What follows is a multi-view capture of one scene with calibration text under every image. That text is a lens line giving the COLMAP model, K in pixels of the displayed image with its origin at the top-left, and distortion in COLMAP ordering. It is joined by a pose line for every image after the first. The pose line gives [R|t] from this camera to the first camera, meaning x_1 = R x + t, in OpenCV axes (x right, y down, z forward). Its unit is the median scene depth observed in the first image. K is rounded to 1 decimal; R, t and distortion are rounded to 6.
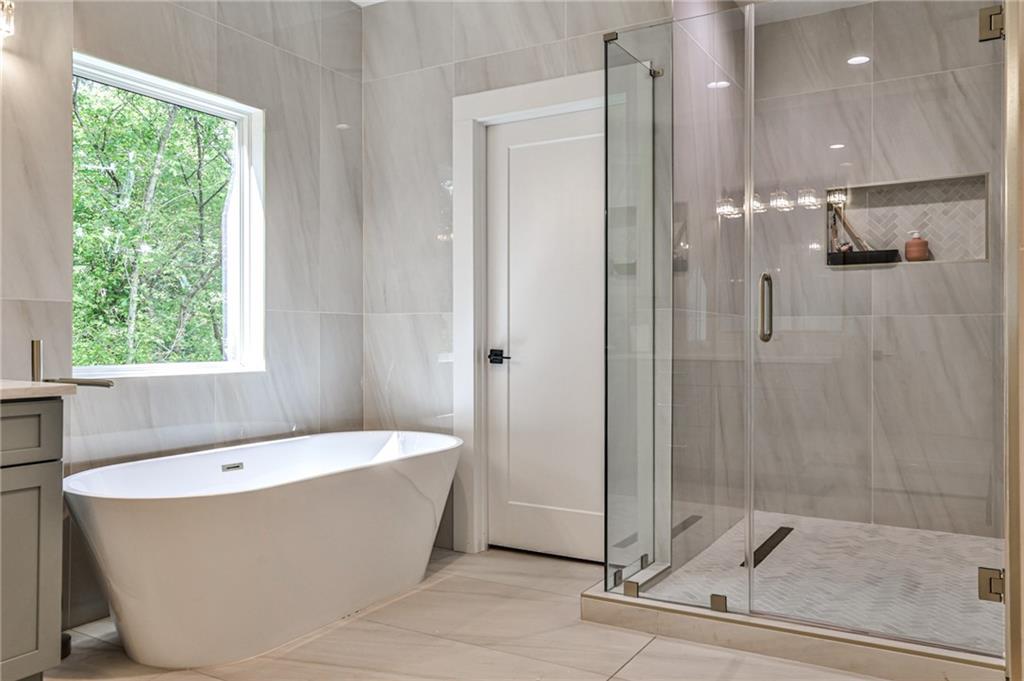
lens RADIAL K [[799.6, 0, 509.4], [0, 799.6, 337.0], [0, 0, 1]] dist [0.004121, 0.014913]
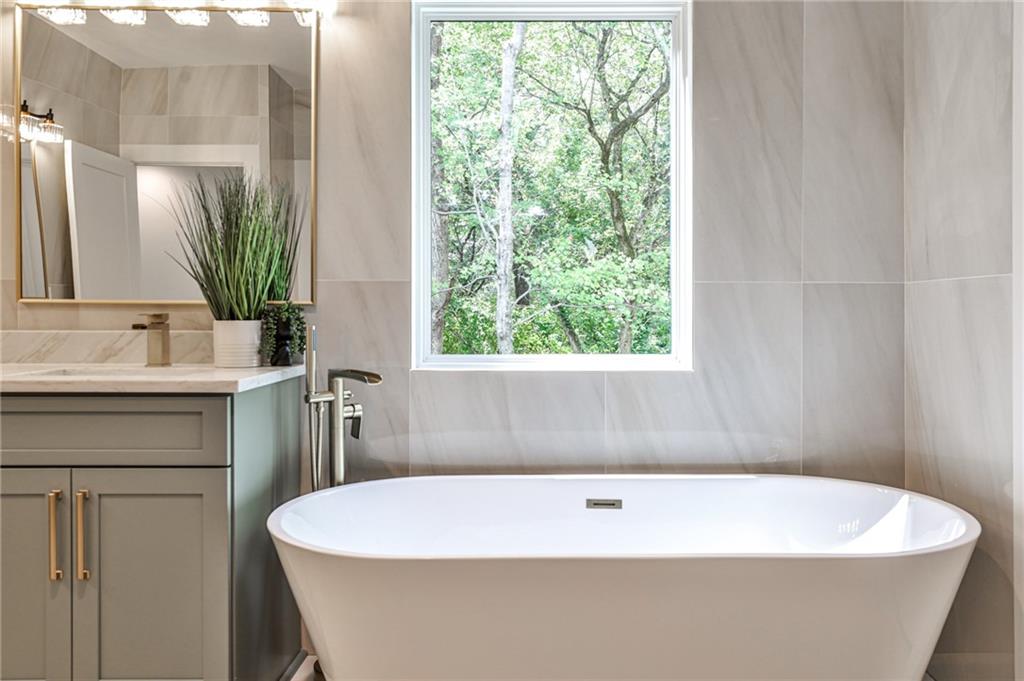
lens RADIAL K [[799.6, 0, 532.1], [0, 799.6, 323.6], [0, 0, 1]] dist [0.004121, 0.014913]
pose [[0.512971, 0.004055, -0.858397, 0.211093], [-0.001060, 0.999991, 0.004090, -0.000836], [0.858406, -0.001188, 0.512970, 0.524572]]
